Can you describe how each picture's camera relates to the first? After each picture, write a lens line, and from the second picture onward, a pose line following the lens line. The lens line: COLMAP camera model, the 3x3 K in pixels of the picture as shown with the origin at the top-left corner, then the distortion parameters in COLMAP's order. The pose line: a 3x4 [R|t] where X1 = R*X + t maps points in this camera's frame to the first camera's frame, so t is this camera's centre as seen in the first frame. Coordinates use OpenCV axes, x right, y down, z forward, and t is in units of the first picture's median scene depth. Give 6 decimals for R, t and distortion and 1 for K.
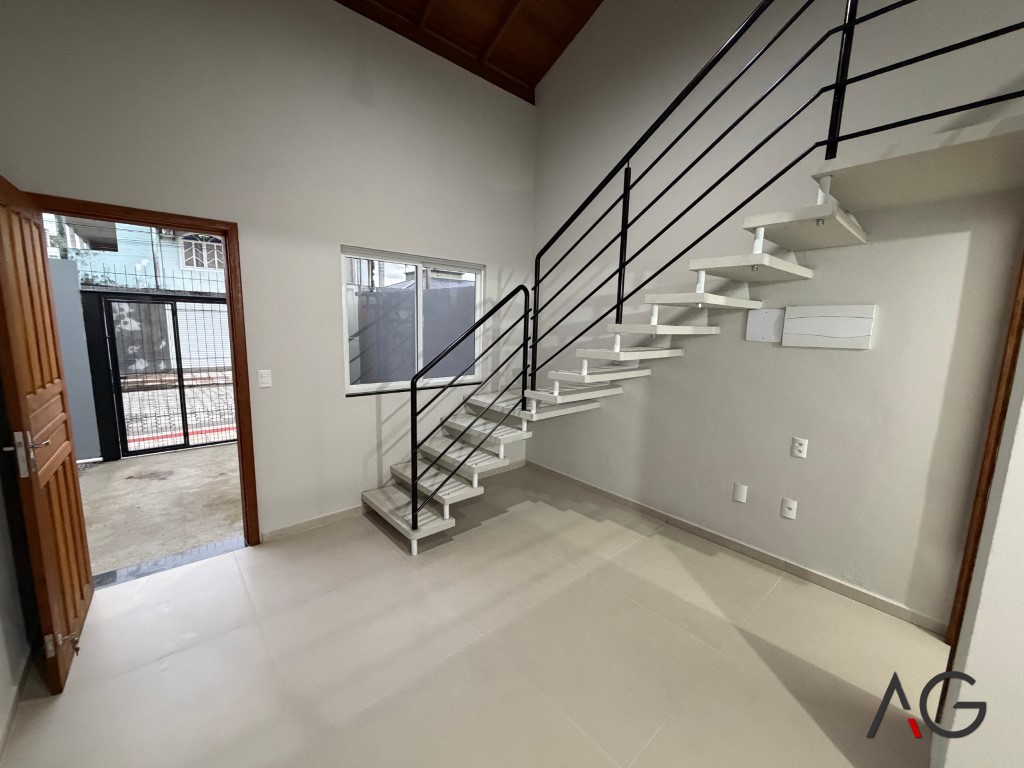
lens RADIAL K [[407.4, 0, 507.7], [0, 407.4, 385.1], [0, 0, 1]] dist [0.000472, -0.000280]
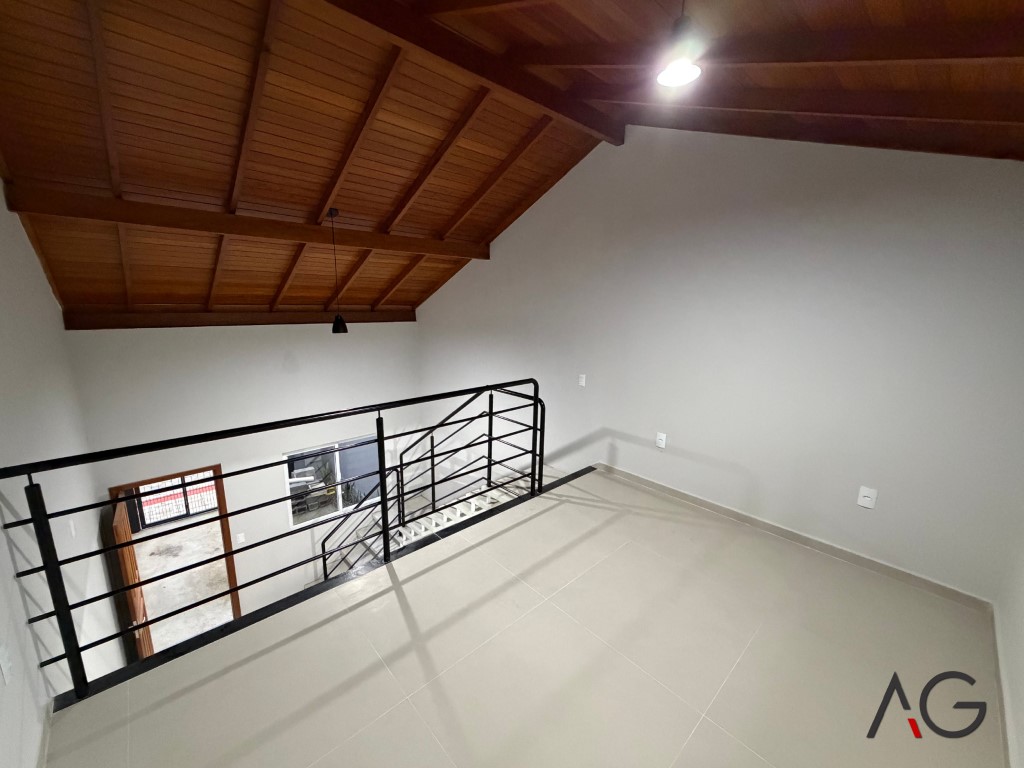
lens RADIAL K [[407.4, 0, 508.2], [0, 407.4, 386.2], [0, 0, 1]] dist [0.000472, -0.000280]
pose [[0.999665, -0.008631, 0.024383, 0.480363], [0.007098, 0.998034, 0.062272, -0.701584], [-0.024872, -0.062078, 0.997761, -0.686232]]
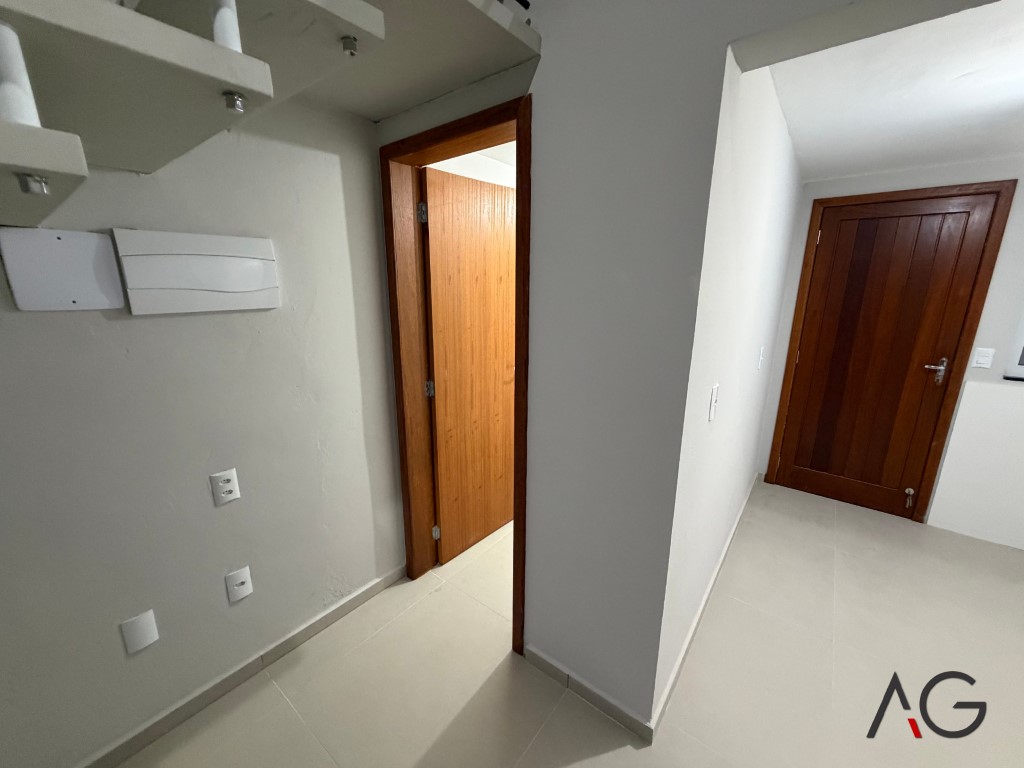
lens RADIAL K [[407.4, 0, 508.7], [0, 407.4, 383.8], [0, 0, 1]] dist [0.000472, -0.000280]
pose [[-0.184635, -0.256646, 0.948706, 0.106696], [0.138996, 0.948781, 0.283717, -0.079587], [-0.972929, 0.184251, -0.139505, 0.555198]]
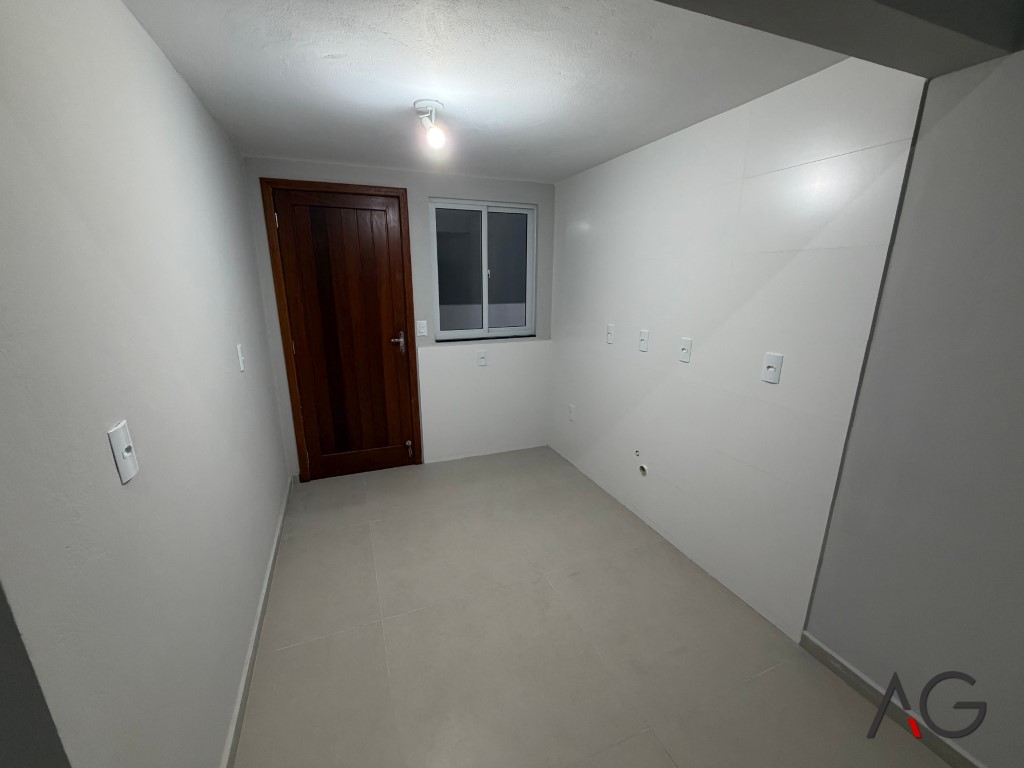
lens RADIAL K [[407.4, 0, 509.0], [0, 407.4, 383.8], [0, 0, 1]] dist [0.000472, -0.000280]
pose [[-0.943591, -0.107012, 0.313345, 0.158337], [0.026548, 0.918838, 0.393741, -0.043724], [-0.330049, 0.379849, -0.864166, 0.403679]]
